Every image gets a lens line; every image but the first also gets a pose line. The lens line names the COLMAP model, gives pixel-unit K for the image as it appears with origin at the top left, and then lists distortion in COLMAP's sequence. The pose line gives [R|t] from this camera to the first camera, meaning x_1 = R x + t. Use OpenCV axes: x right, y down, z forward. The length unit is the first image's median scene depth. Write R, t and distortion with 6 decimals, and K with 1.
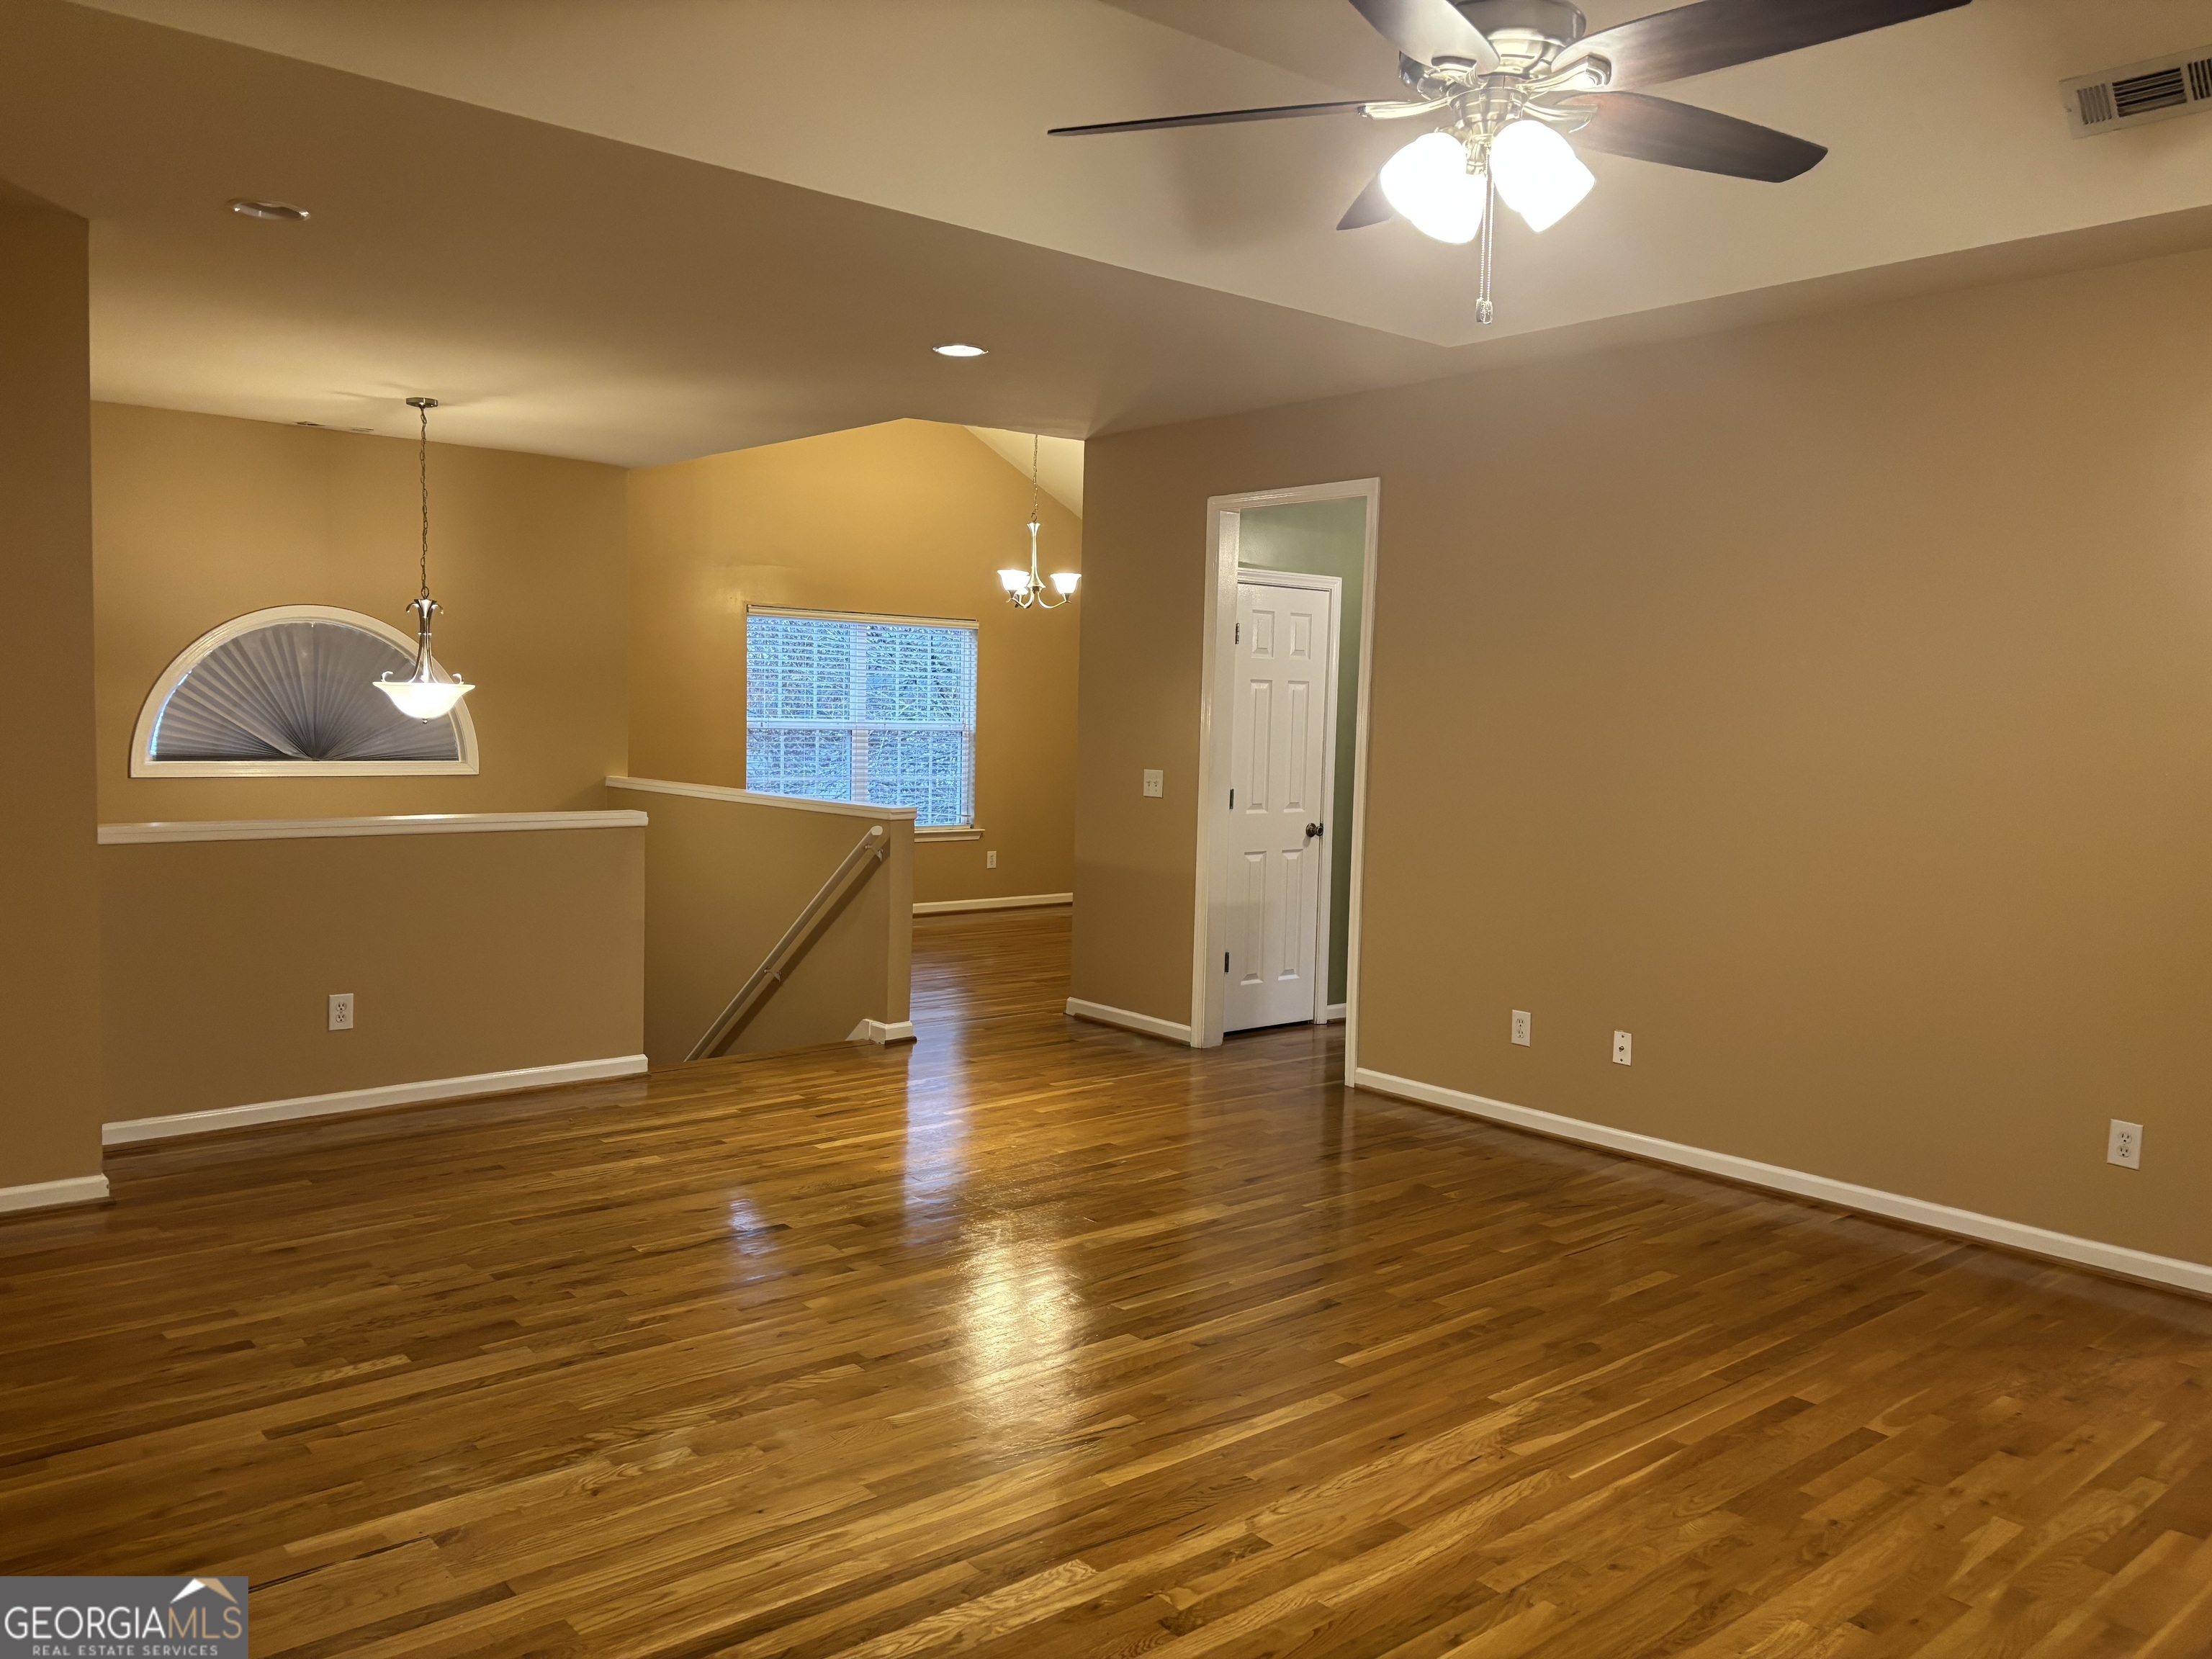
lens RADIAL K [[1695.9, 0, 1106.0], [0, 1695.9, 829.5], [0, 0, 1]] dist [0.050413, -0.004751]
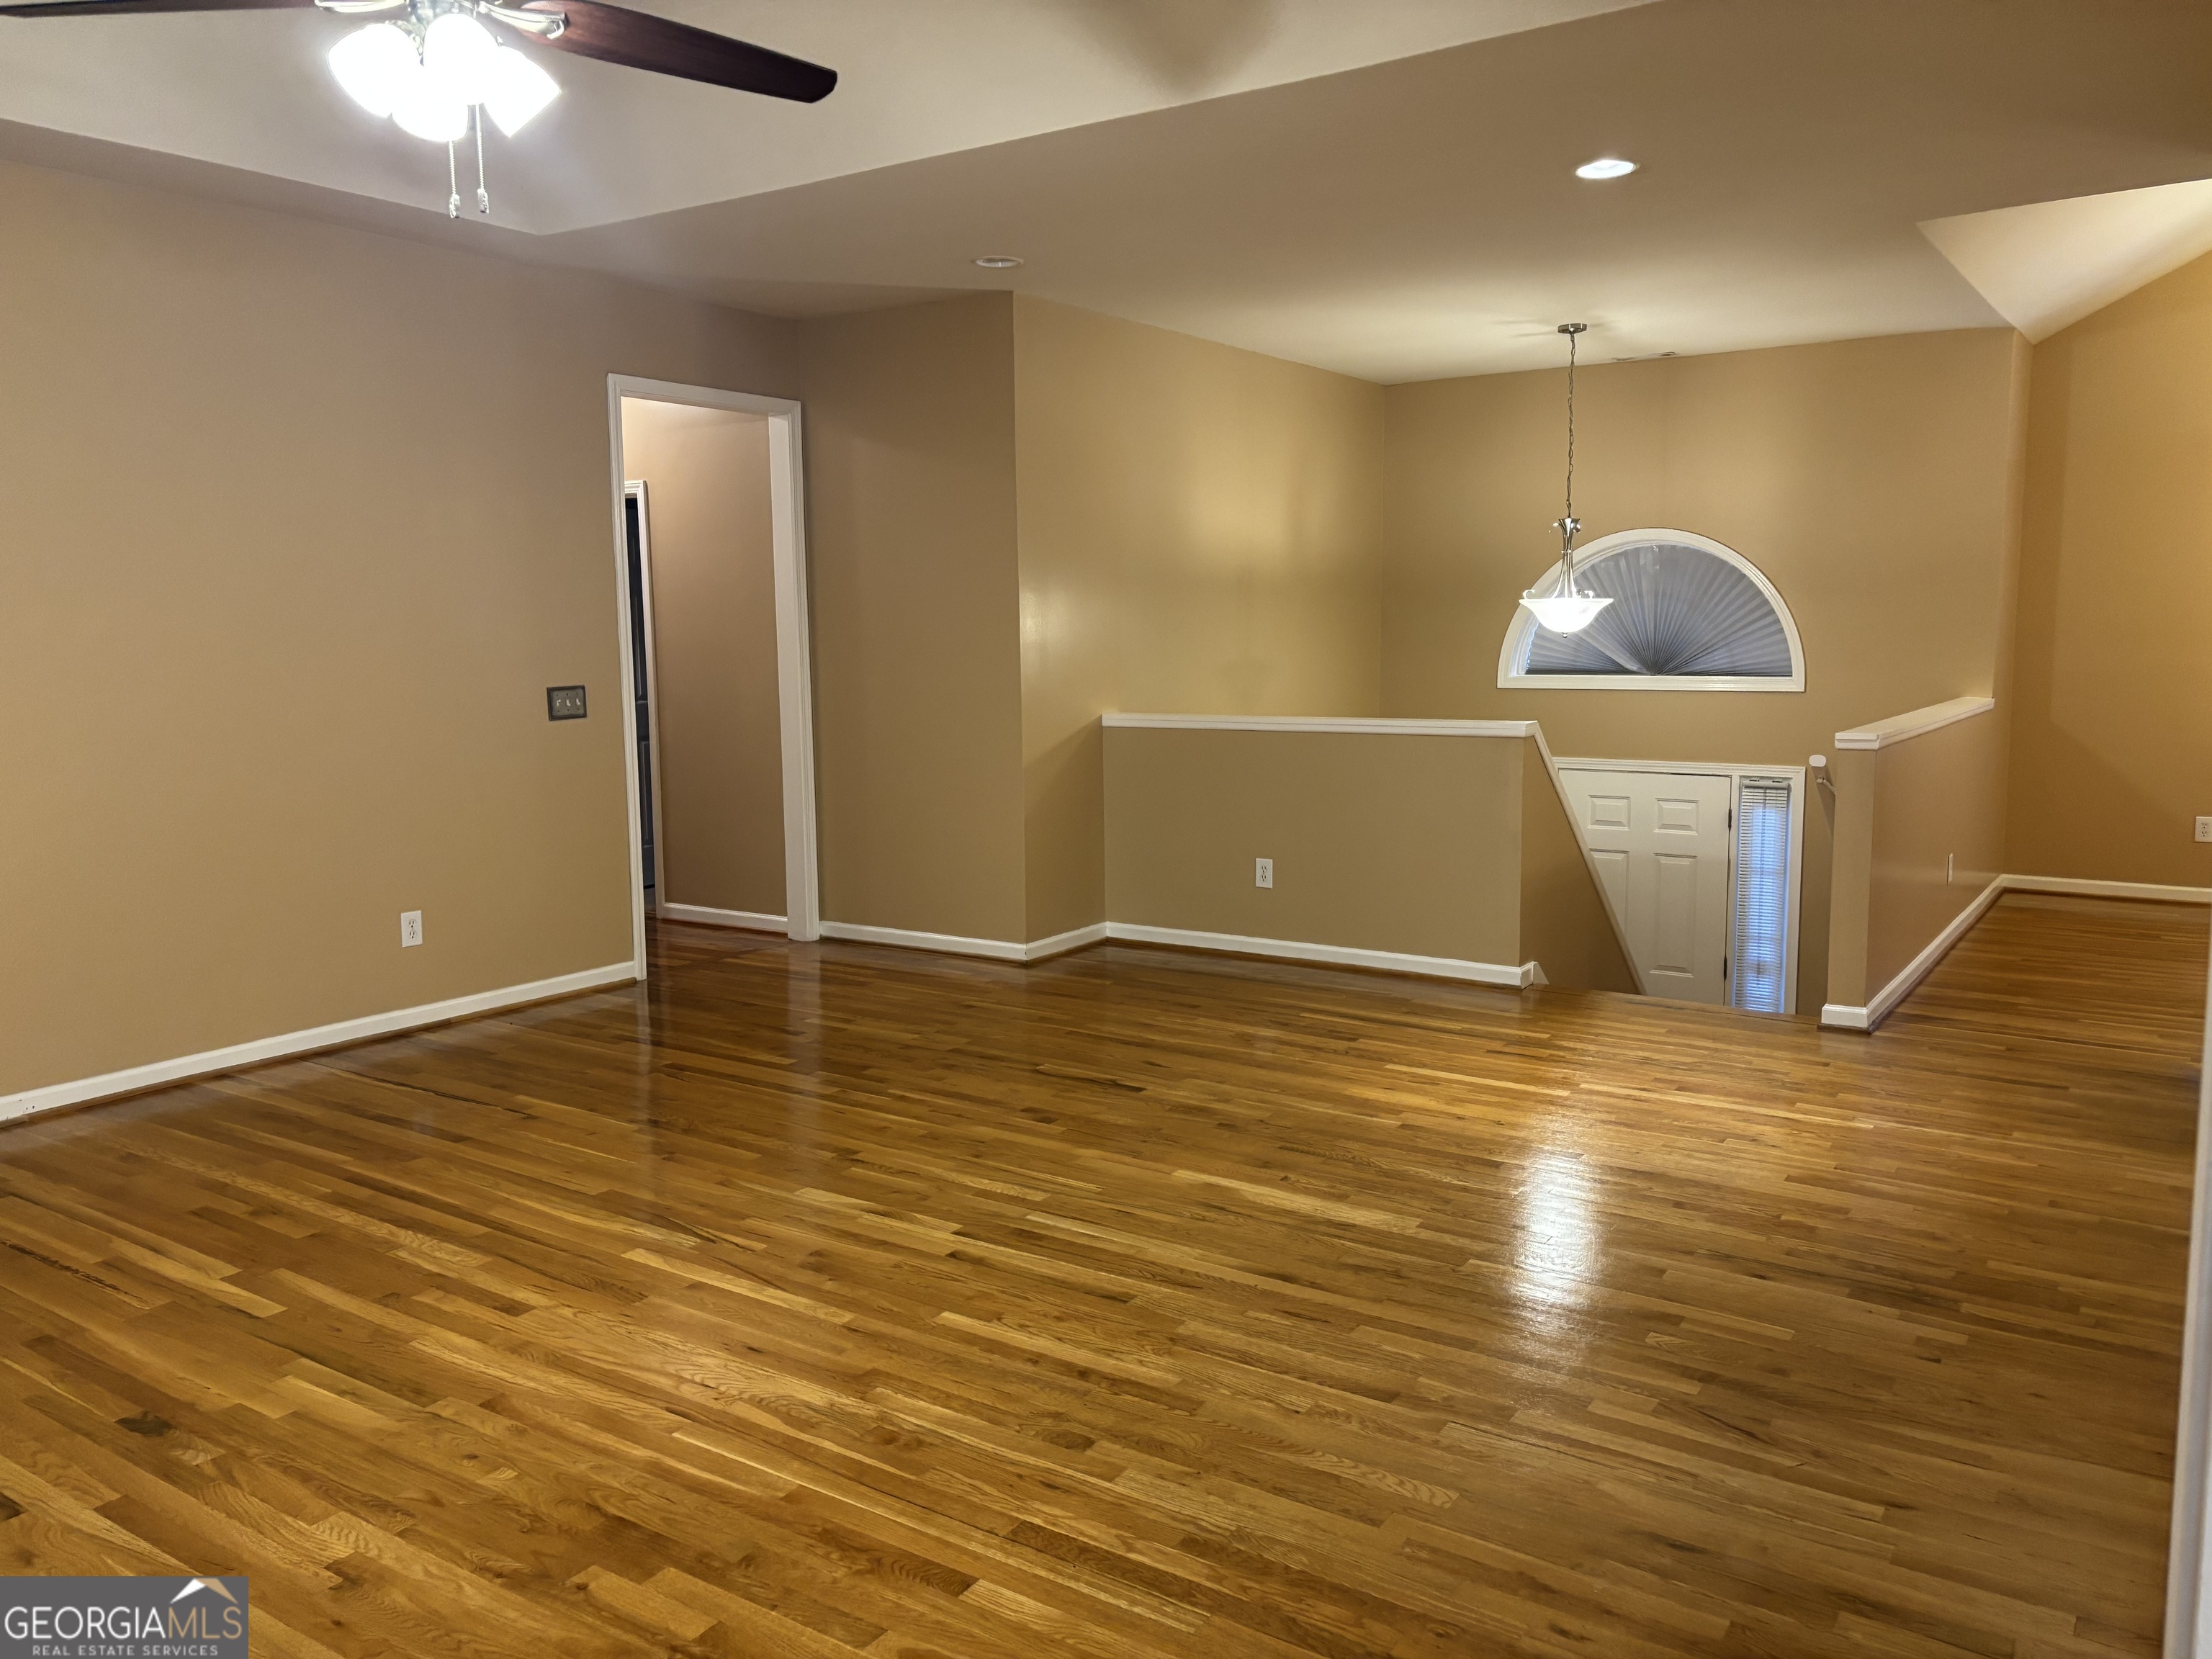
lens RADIAL K [[1695.9, 0, 1106.0], [0, 1695.9, 829.5], [0, 0, 1]] dist [0.050413, -0.004751]
pose [[0.250621, 0.090082, -0.963885, 0.913123], [-0.053763, 0.995420, 0.079050, -0.019484], [0.966591, 0.032010, 0.254316, 0.761671]]
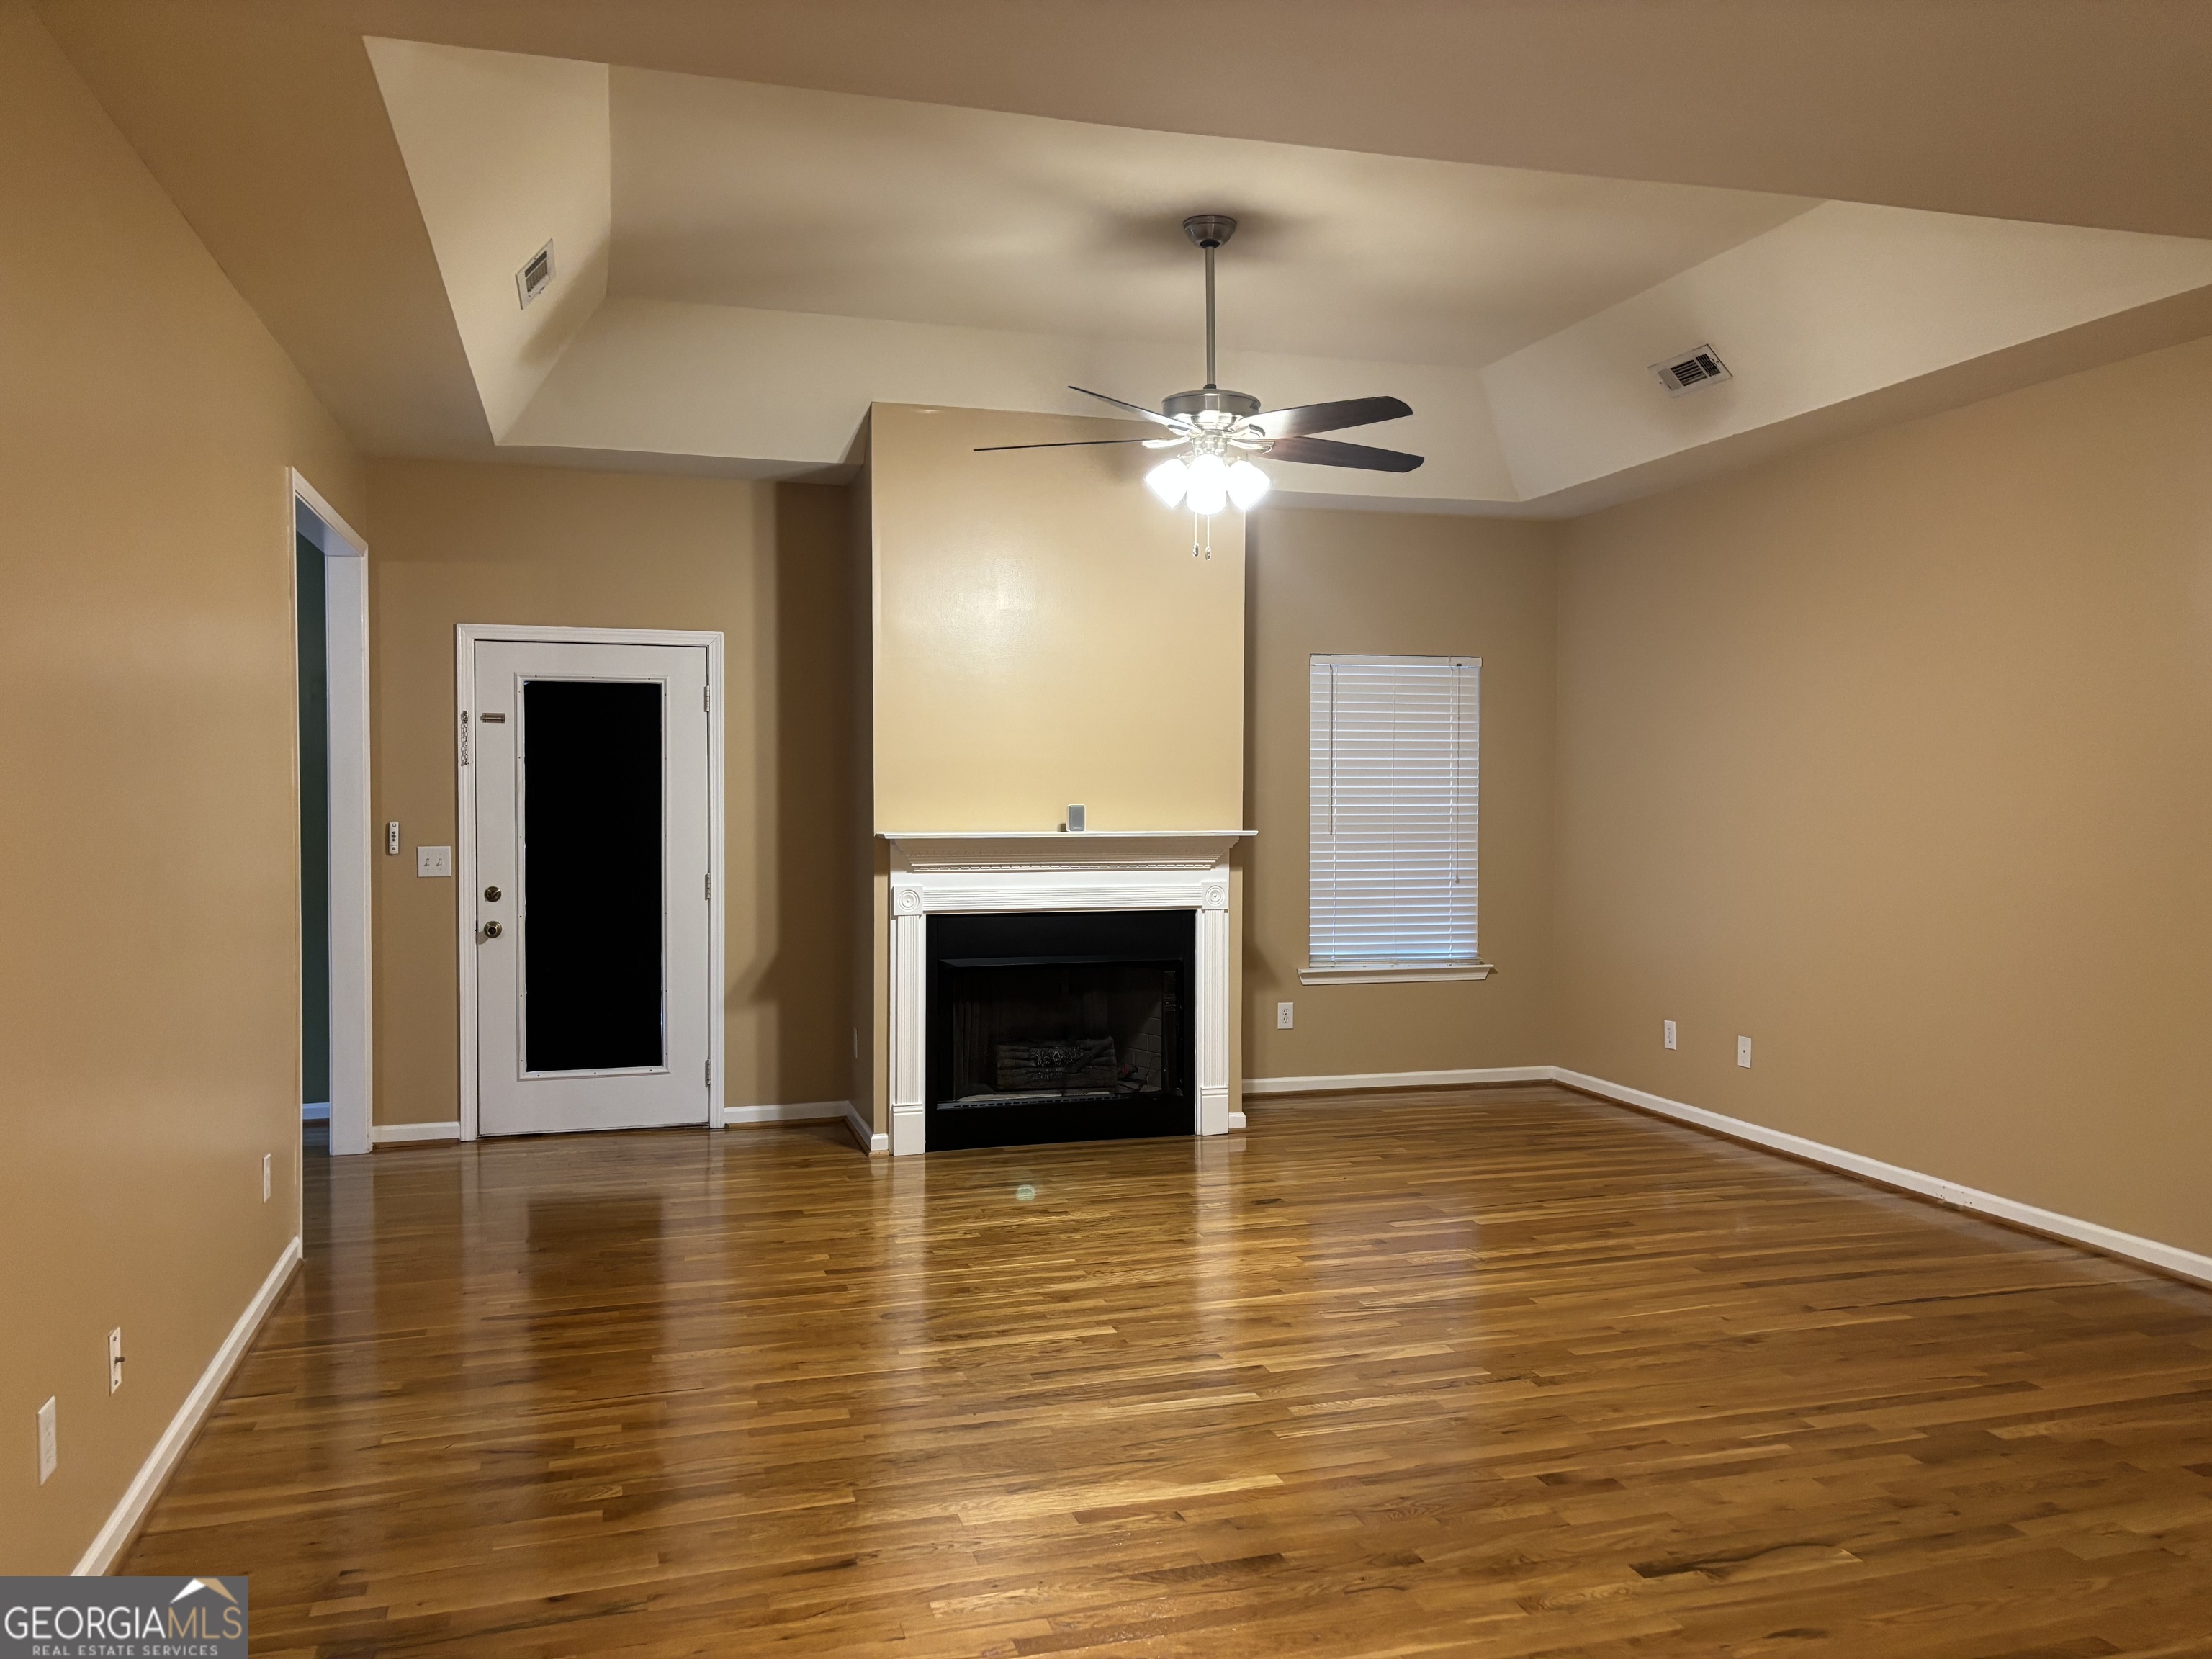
lens RADIAL K [[1609.6, 0, 1106.0], [0, 1609.6, 829.5], [0, 0, 1]] dist [0.055145, -0.003125]
pose [[-0.909270, -0.036297, 0.414621, -0.277126], [0.006281, 0.994880, 0.100869, -0.128398], [-0.416159, 0.094321, -0.904387, 1.782700]]
